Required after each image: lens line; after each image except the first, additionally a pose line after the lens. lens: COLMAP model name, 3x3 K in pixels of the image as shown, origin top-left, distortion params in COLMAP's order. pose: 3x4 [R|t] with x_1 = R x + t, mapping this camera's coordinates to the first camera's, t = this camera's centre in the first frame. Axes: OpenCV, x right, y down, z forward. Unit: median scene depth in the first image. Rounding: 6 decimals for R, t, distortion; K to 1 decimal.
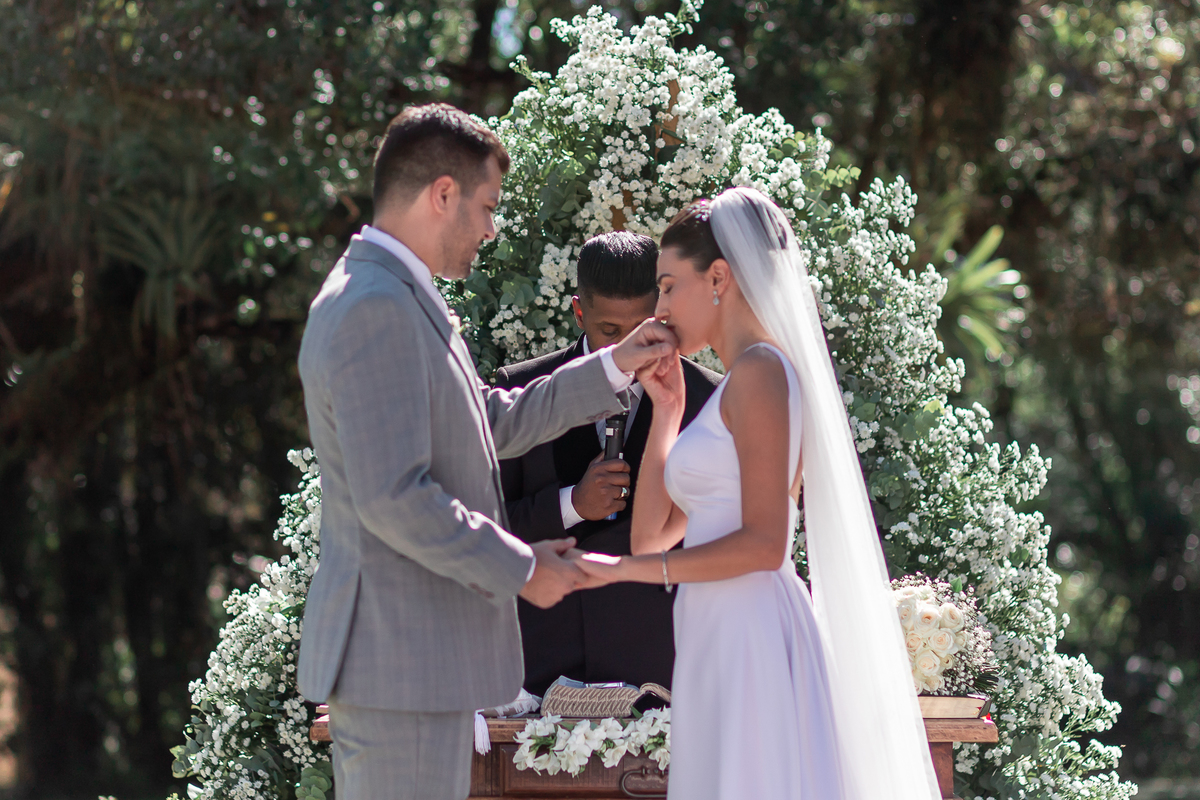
lens RADIAL K [[2898.0, 0, 573.4], [0, 2898.0, 397.8], [0, 0, 1]] dist [0.139546, -0.138124]
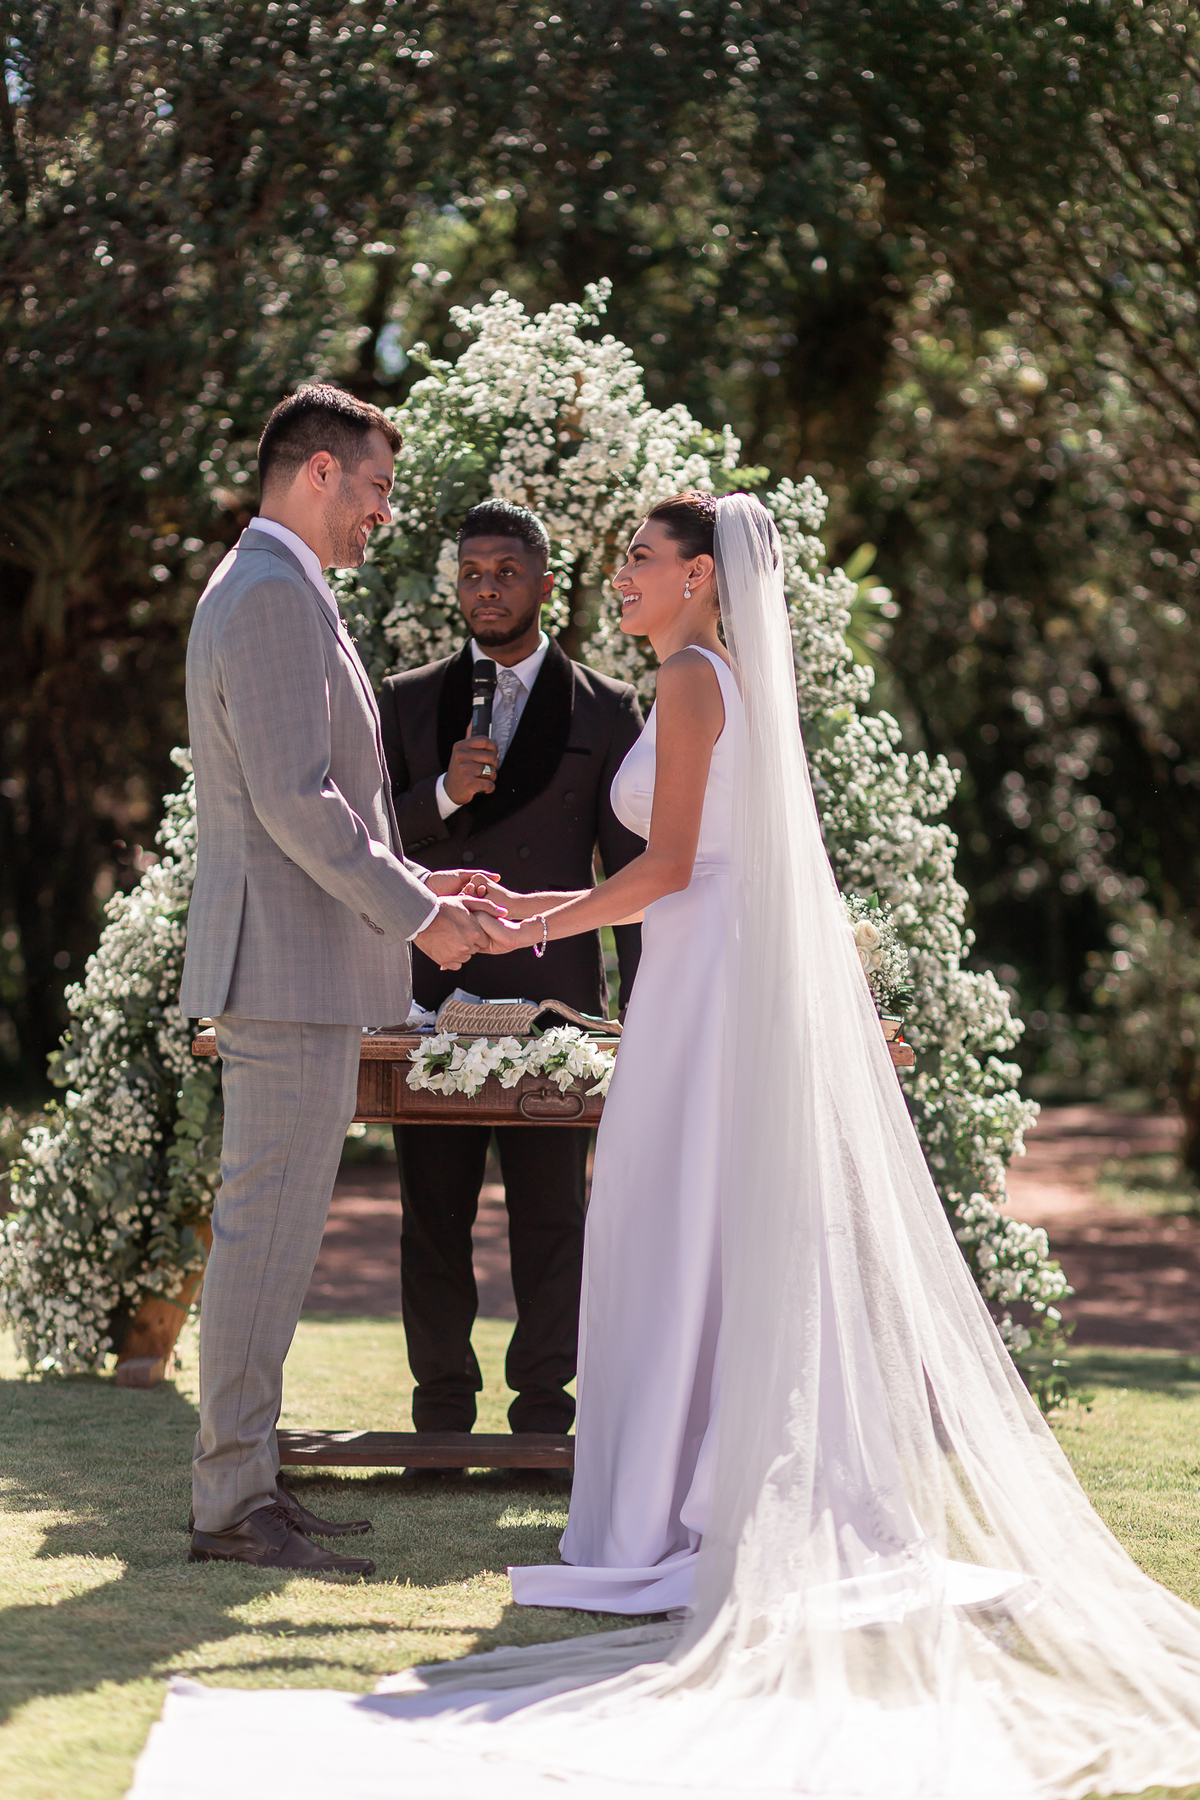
lens RADIAL K [[4340.1, 0, 600.5], [0, 4340.1, 849.9], [0, 0, 1]] dist [0.439006, 0.027033]
pose [[0.999858, 0.015986, 0.005400, 0.037012], [-0.016214, 0.998845, 0.045233, -0.016470], [-0.004670, -0.045314, 0.998962, -0.452029]]
